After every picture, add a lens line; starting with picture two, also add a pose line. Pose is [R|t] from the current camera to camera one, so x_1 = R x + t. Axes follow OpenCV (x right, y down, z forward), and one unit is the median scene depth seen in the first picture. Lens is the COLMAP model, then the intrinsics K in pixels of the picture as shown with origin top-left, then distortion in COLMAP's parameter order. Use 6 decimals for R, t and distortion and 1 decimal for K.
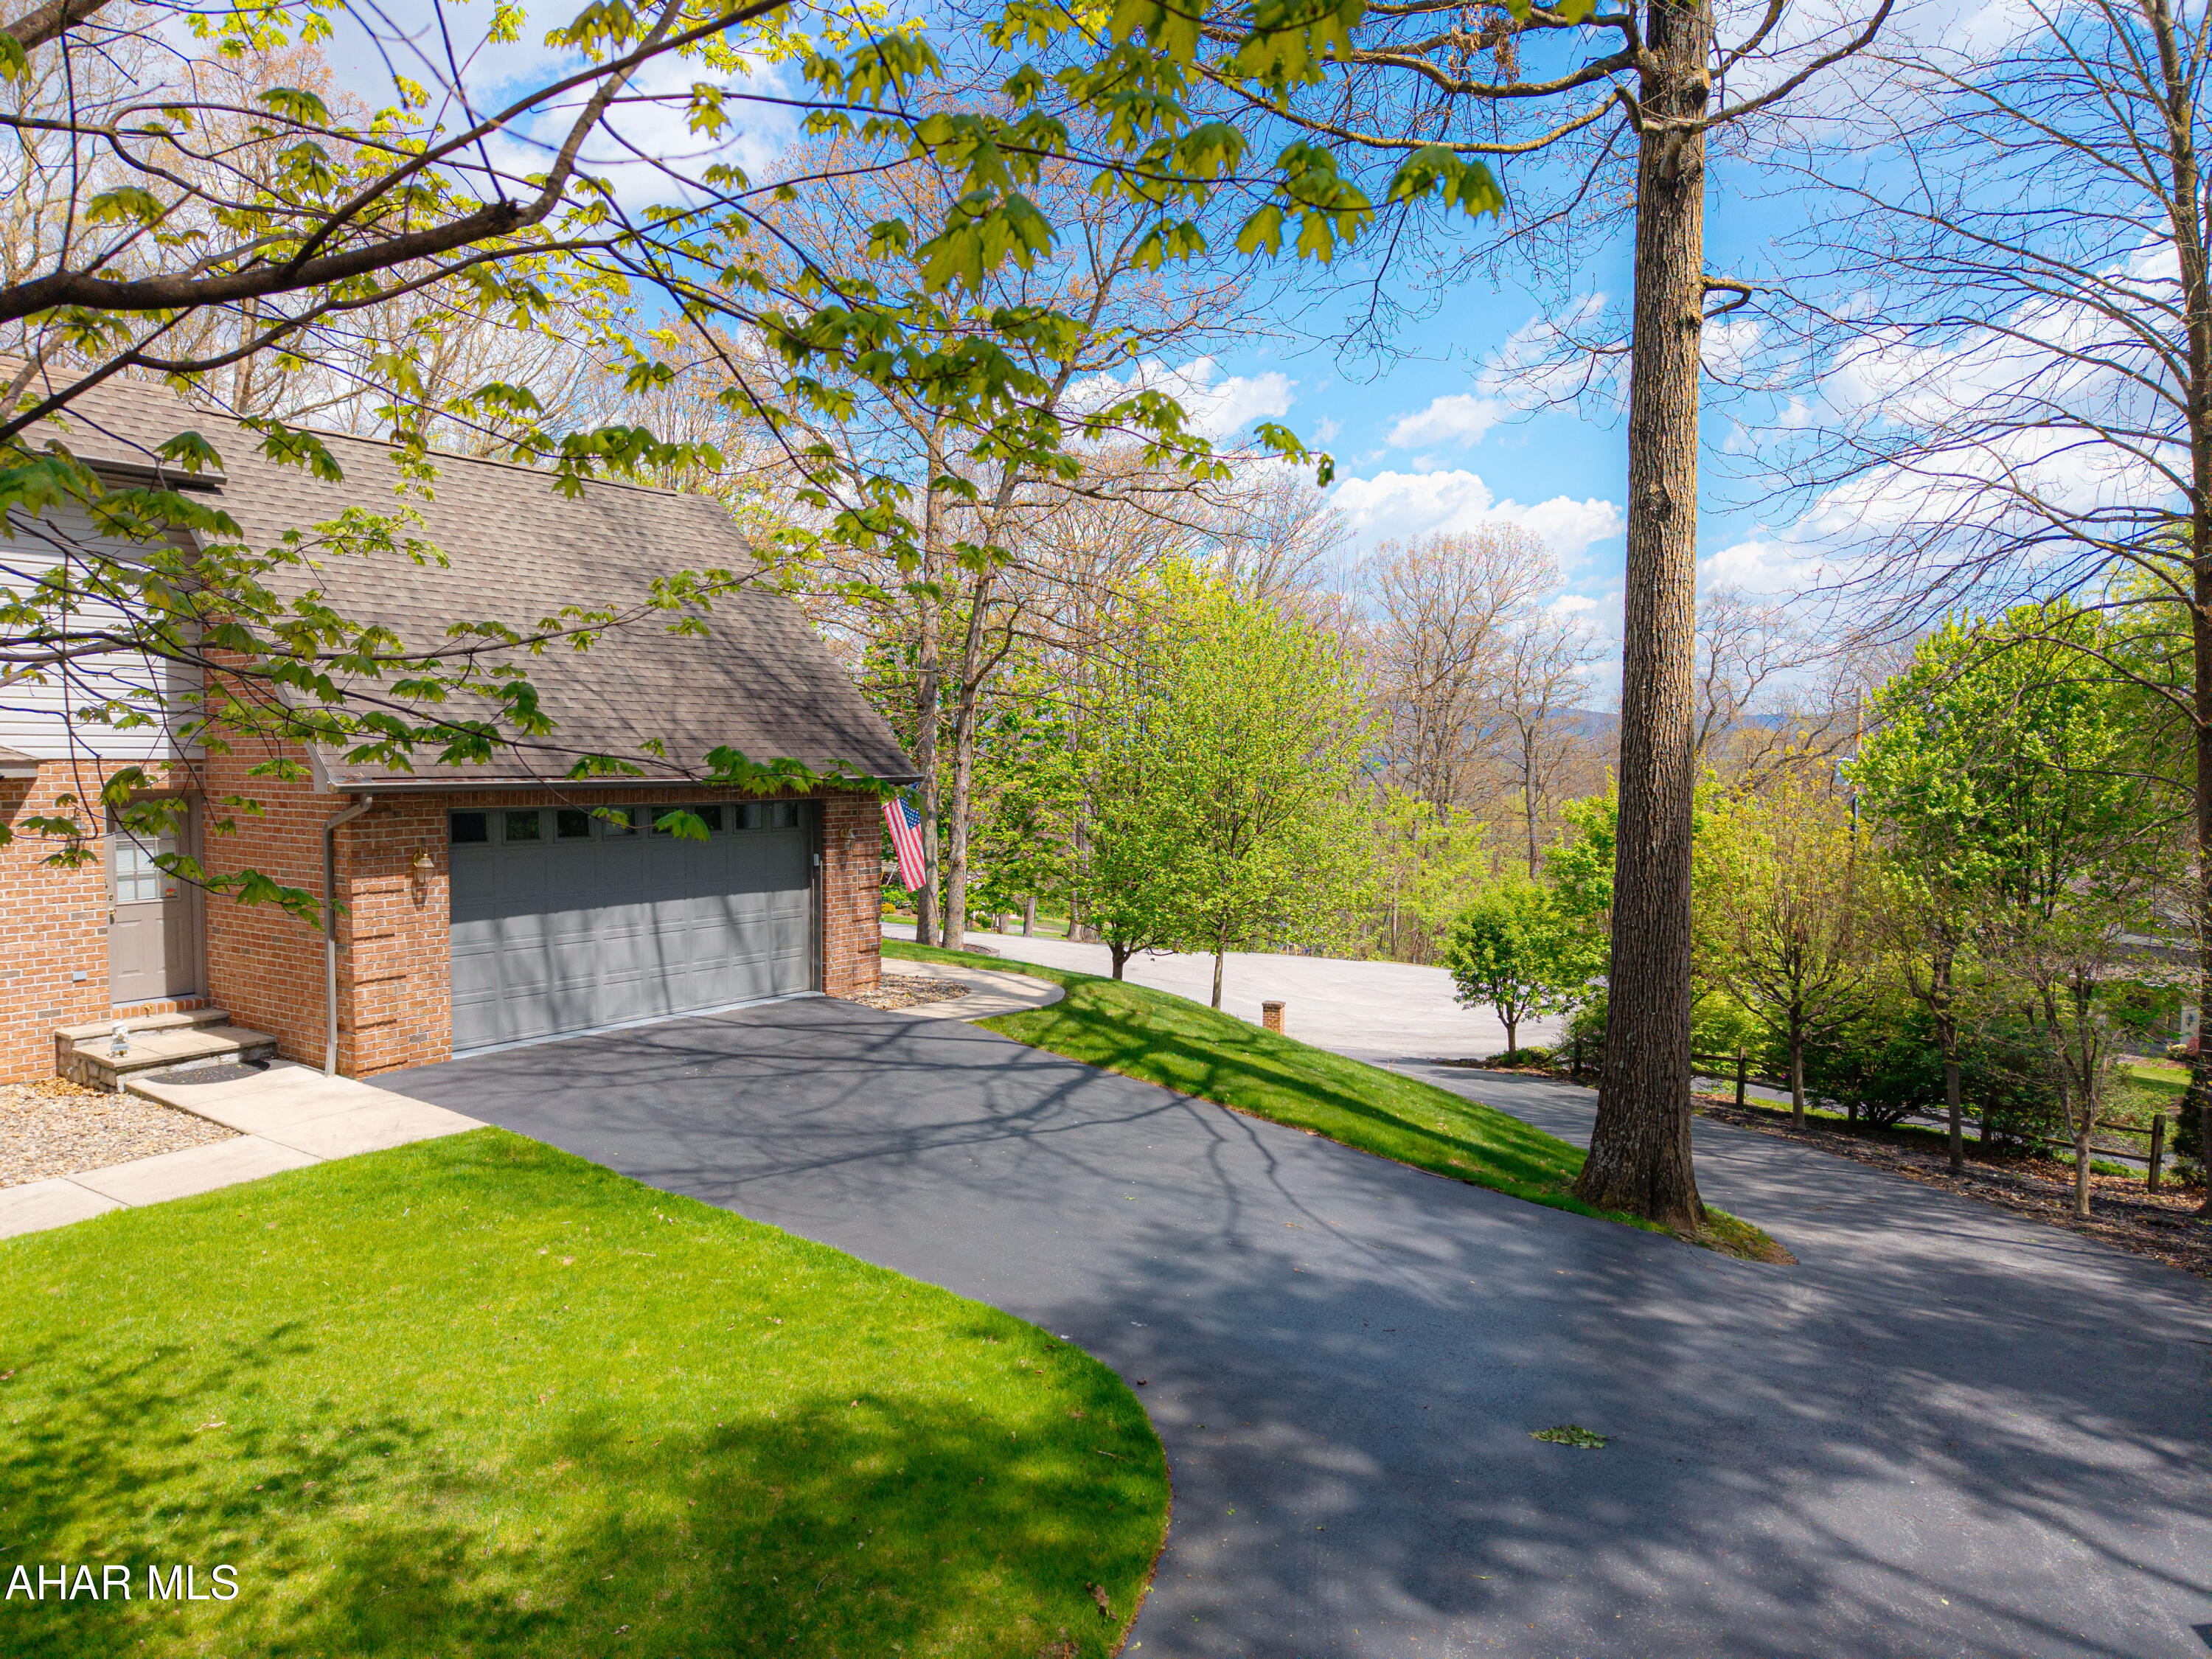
lens RADIAL K [[1500.9, 0, 1043.4], [0, 1500.9, 869.5], [0, 0, 1]] dist [0.031518, -0.010171]
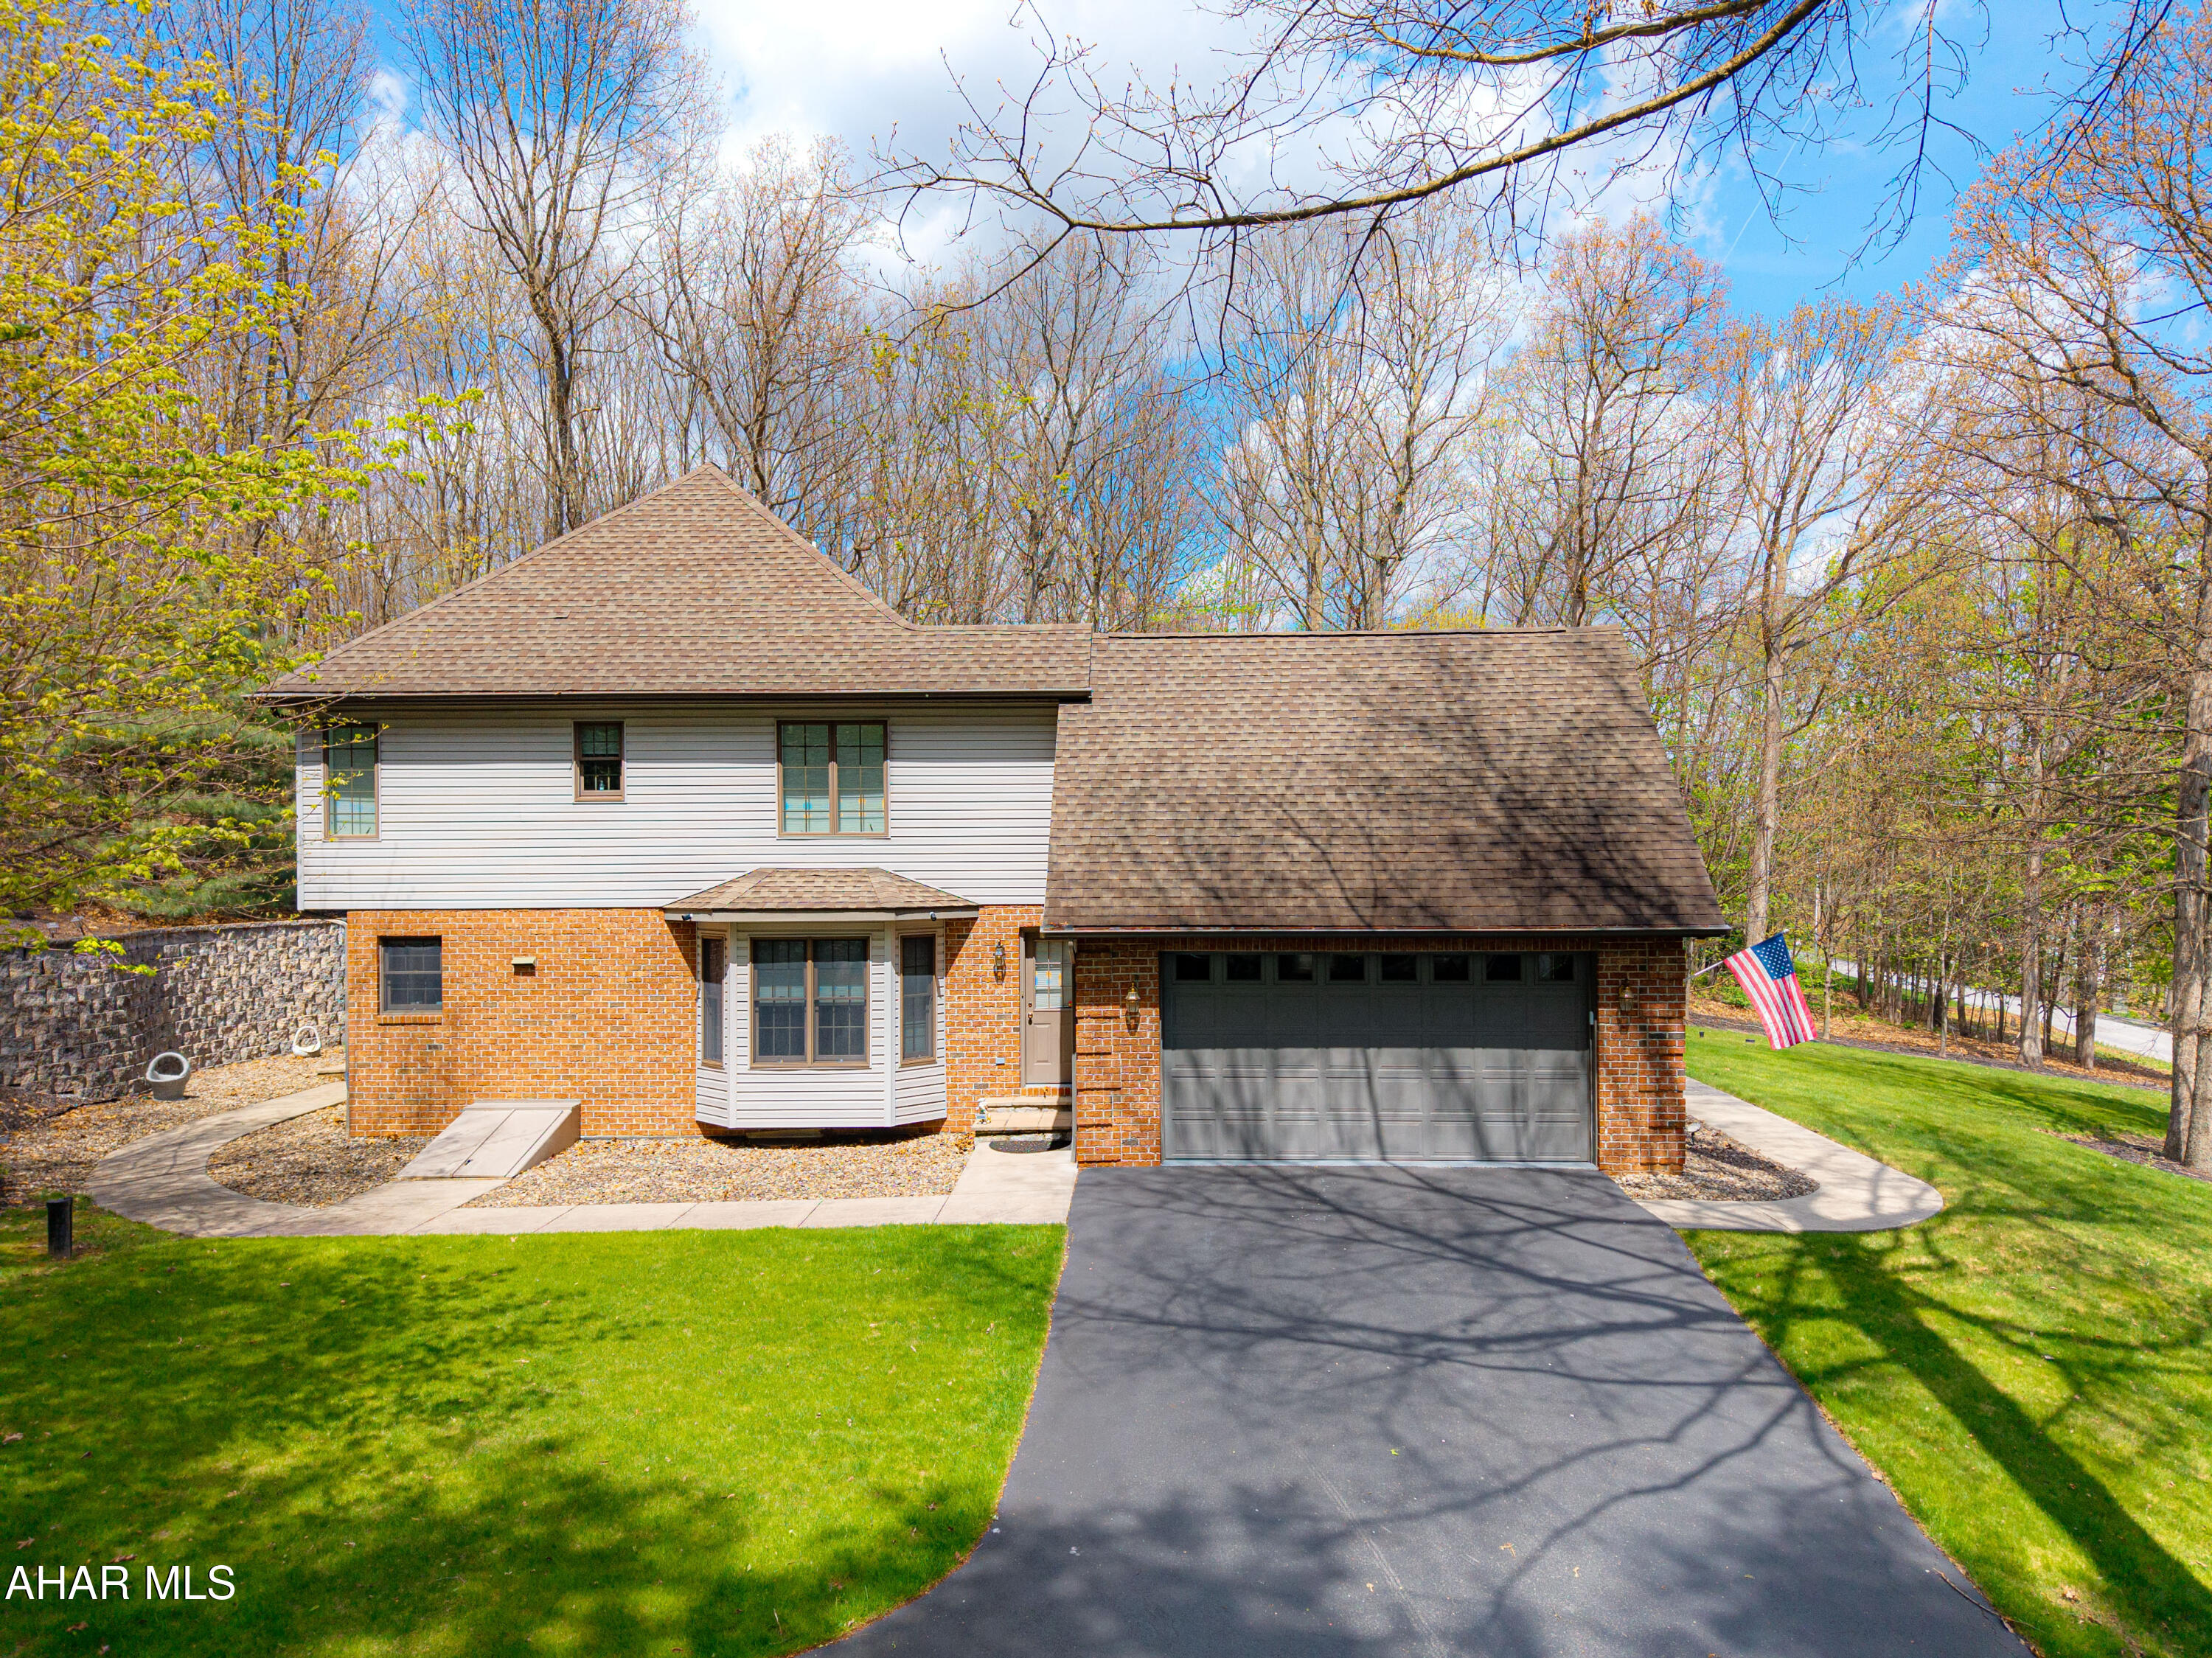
lens RADIAL K [[1500.8, 0, 1099.5], [0, 1500.8, 825.4], [0, 0, 1]] dist [0.031518, -0.010171]
pose [[0.559523, -0.023311, -0.828487, 0.597496], [-0.054841, 0.996372, -0.065072, -0.063752], [0.826998, 0.081844, 0.556215, 0.319098]]
